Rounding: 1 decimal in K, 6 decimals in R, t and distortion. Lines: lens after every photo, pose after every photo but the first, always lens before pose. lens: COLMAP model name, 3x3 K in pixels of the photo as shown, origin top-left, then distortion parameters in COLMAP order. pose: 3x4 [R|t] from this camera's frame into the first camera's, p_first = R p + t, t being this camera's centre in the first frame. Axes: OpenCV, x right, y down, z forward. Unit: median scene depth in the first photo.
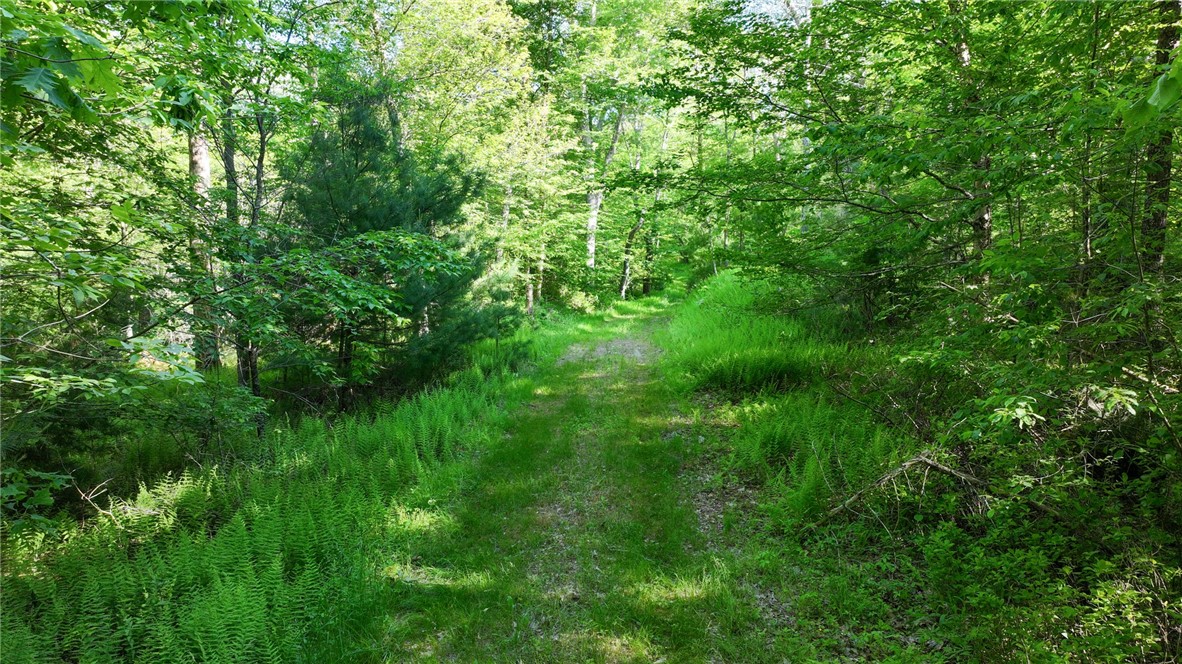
lens RADIAL K [[848.8, 0, 591.3], [0, 848.8, 331.4], [0, 0, 1]] dist [-0.003356, -0.000060]
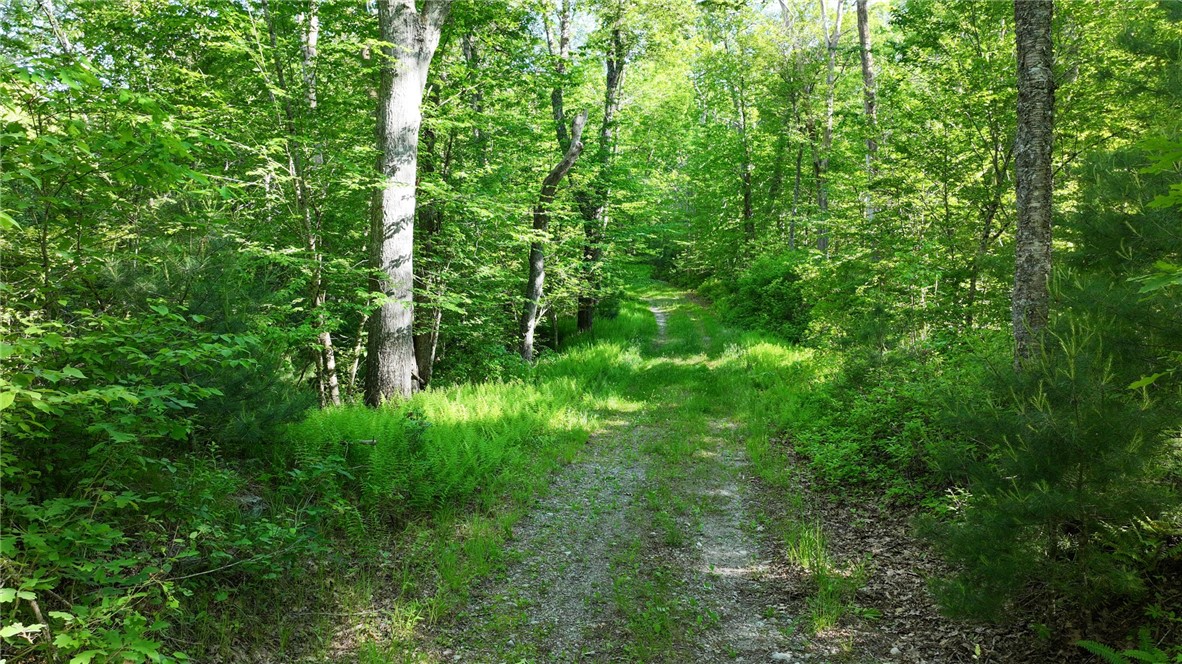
lens RADIAL K [[848.8, 0, 590.0], [0, 848.8, 332.5], [0, 0, 1]] dist [-0.003356, -0.000060]
pose [[0.996623, -0.002818, 0.082070, 0.057408], [0.002788, 0.999996, 0.000483, -0.082039], [-0.082071, -0.000253, 0.996626, 1.039605]]
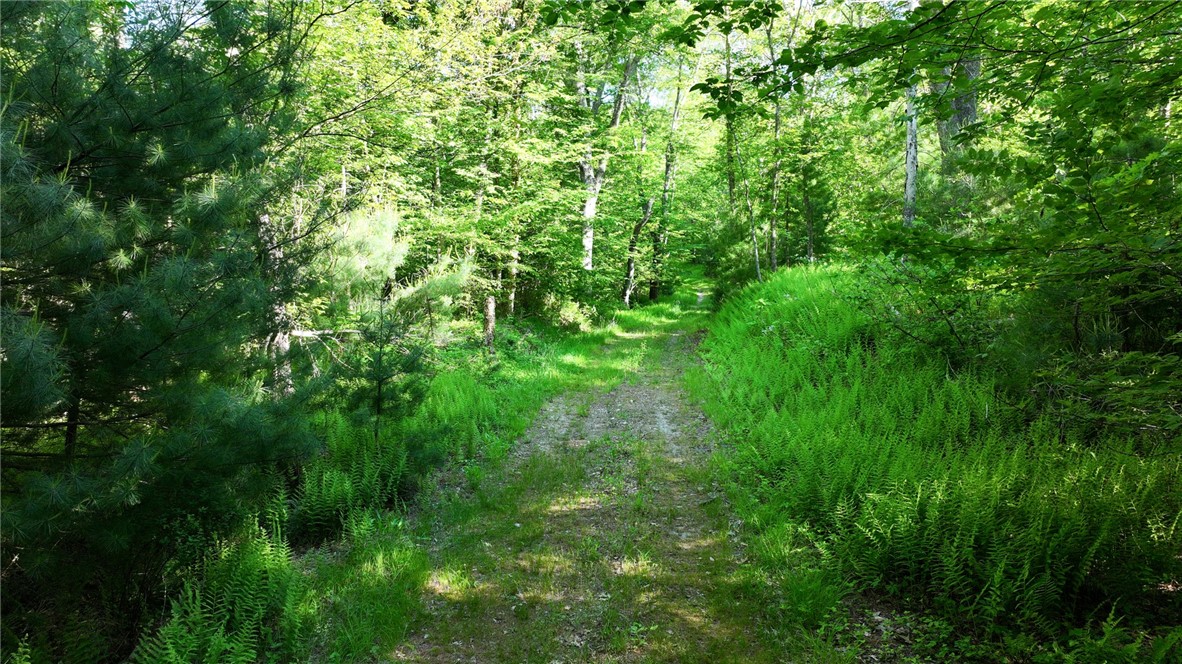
lens RADIAL K [[848.8, 0, 590.6], [0, 848.8, 330.4], [0, 0, 1]] dist [-0.003356, -0.000060]
pose [[0.999999, -0.000351, -0.001293, 0.004318], [0.000348, 0.999997, -0.002304, -0.020787], [0.001294, 0.002303, 0.999997, 0.265416]]
